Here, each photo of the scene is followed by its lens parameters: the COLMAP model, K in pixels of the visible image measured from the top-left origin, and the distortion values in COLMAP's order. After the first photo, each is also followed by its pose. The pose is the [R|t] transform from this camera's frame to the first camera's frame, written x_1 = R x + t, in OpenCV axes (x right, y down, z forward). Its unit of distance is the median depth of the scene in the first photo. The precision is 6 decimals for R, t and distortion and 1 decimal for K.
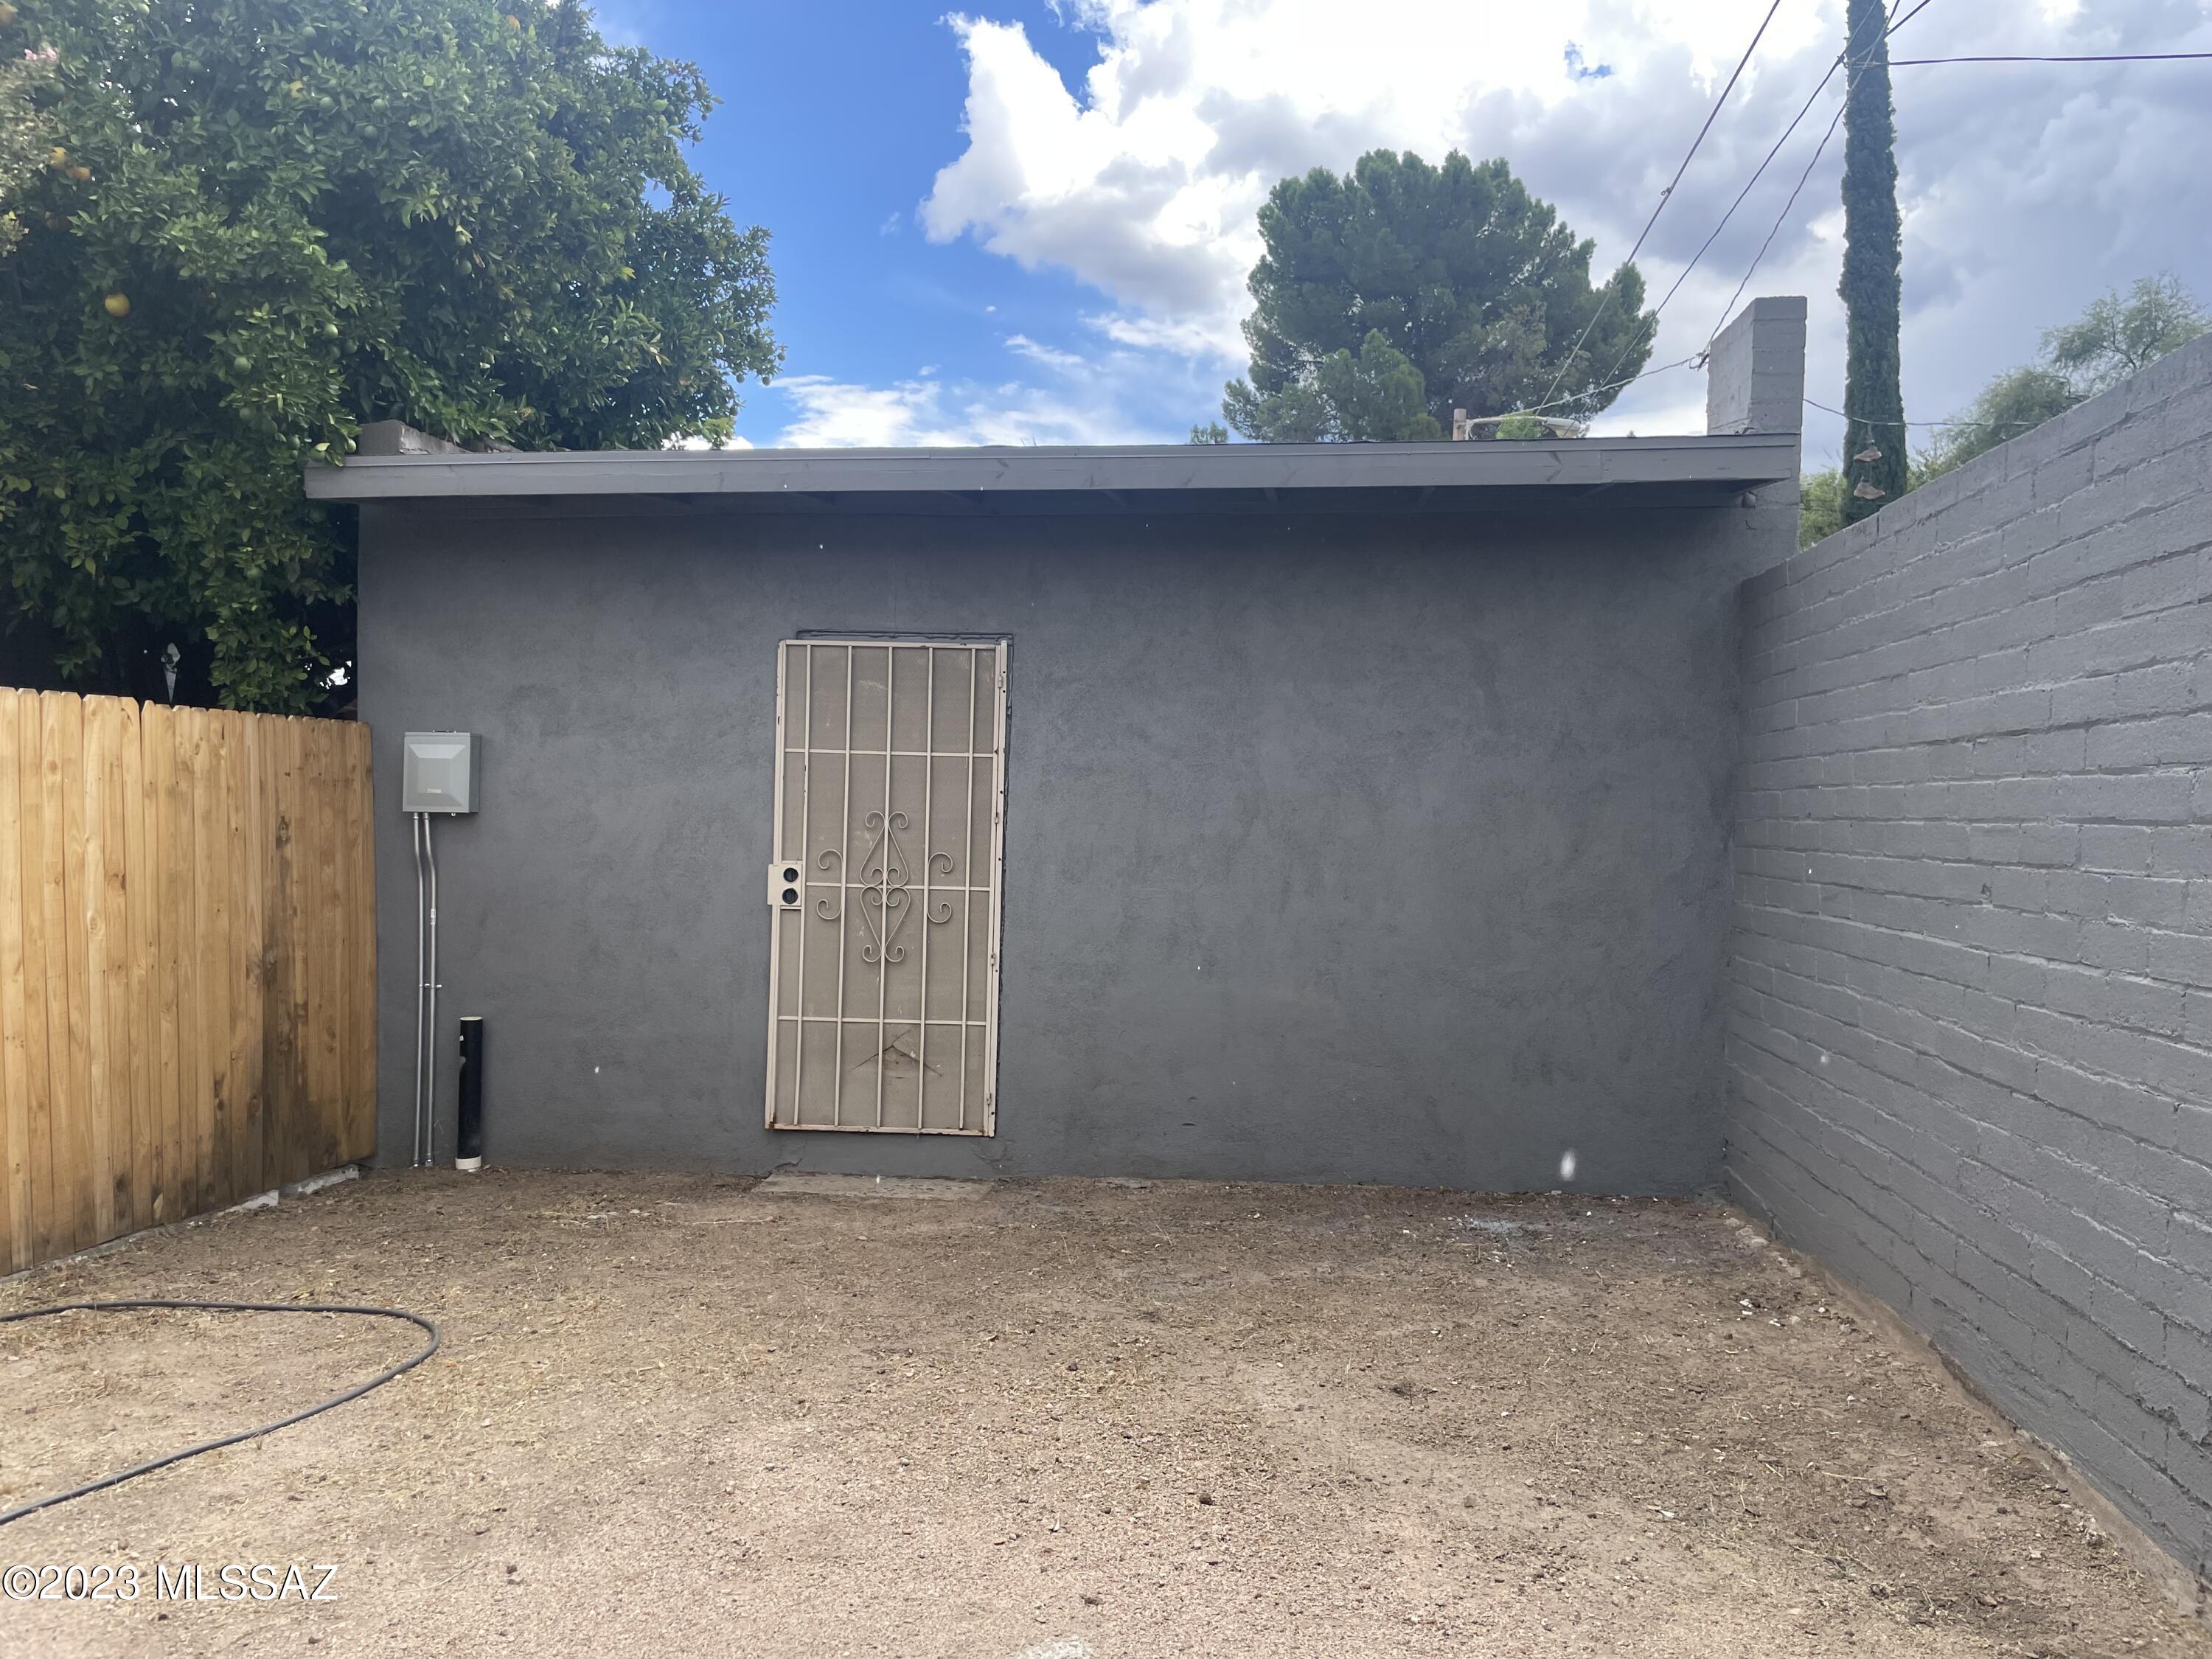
lens RADIAL K [[1682.3, 0, 1107.1], [0, 1682.3, 704.4], [0, 0, 1]] dist [0.088862, -0.092425]
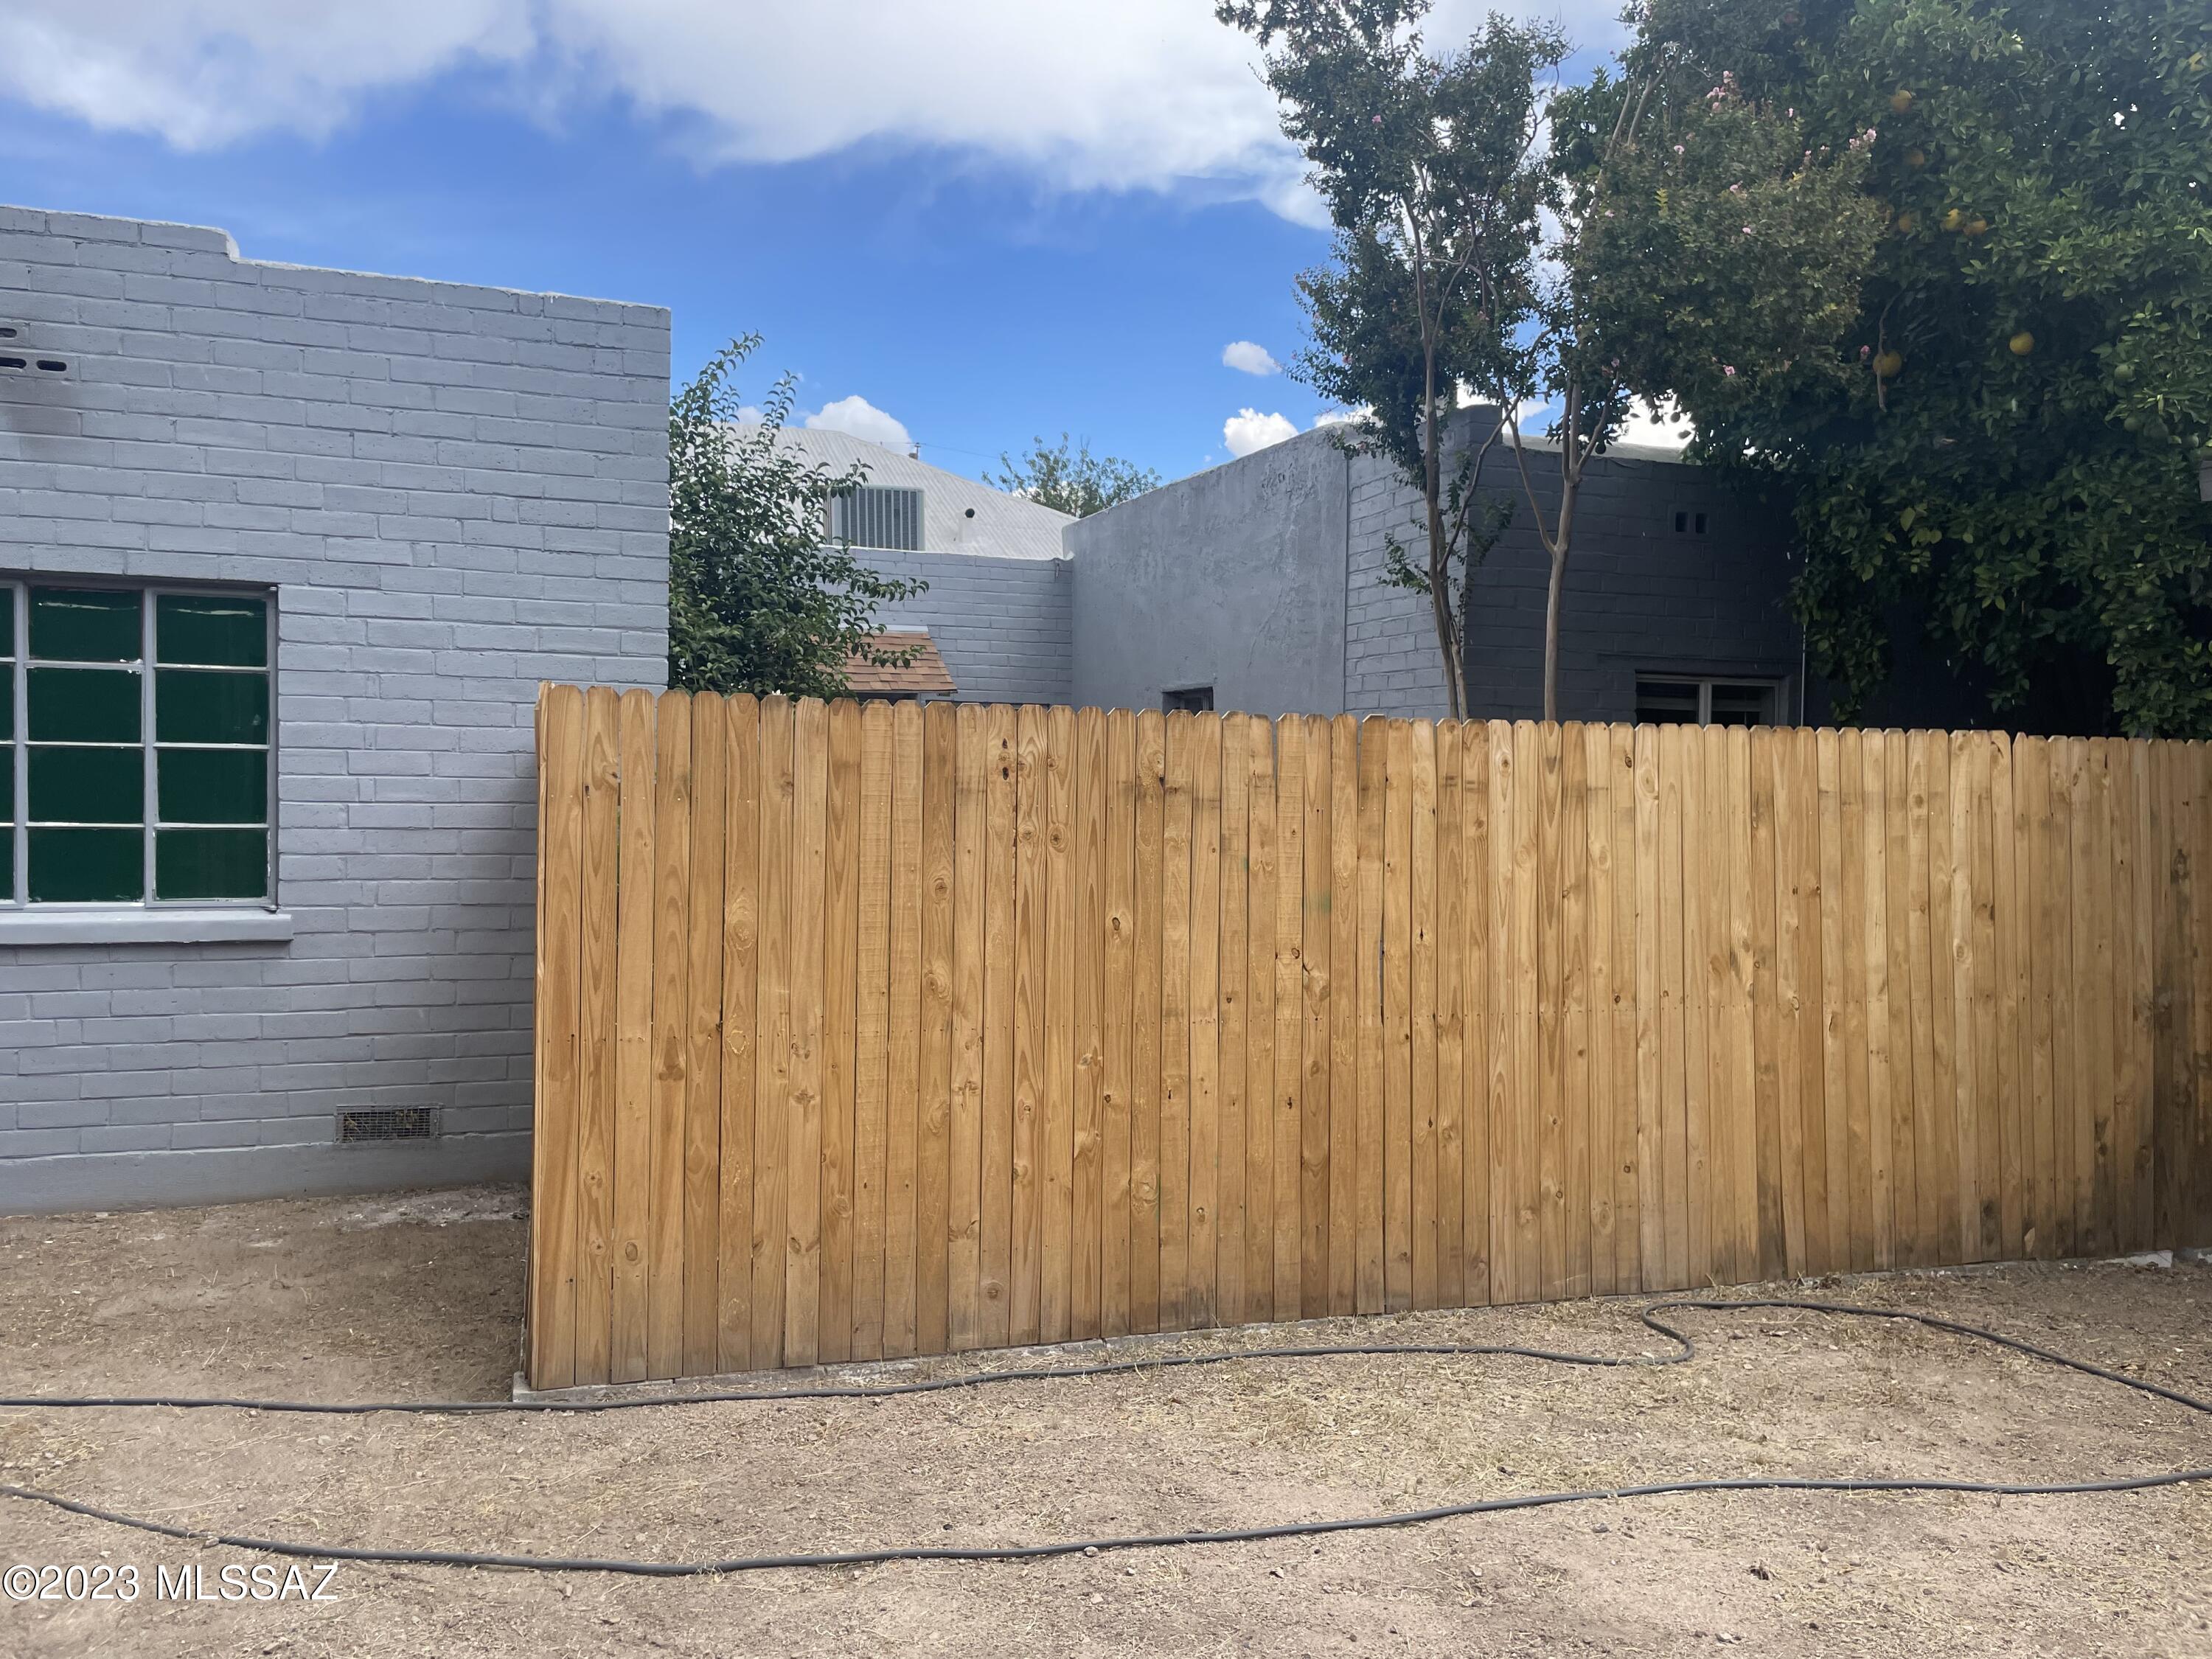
lens RADIAL K [[1663.7, 0, 1106.3], [0, 1663.7, 745.6], [0, 0, 1]] dist [0.085790, -0.107234]
pose [[0.448643, -0.048273, -0.892406, 0.090970], [0.054453, 0.998162, -0.026618, 0.002727], [0.892050, -0.036652, 0.450447, 0.084391]]
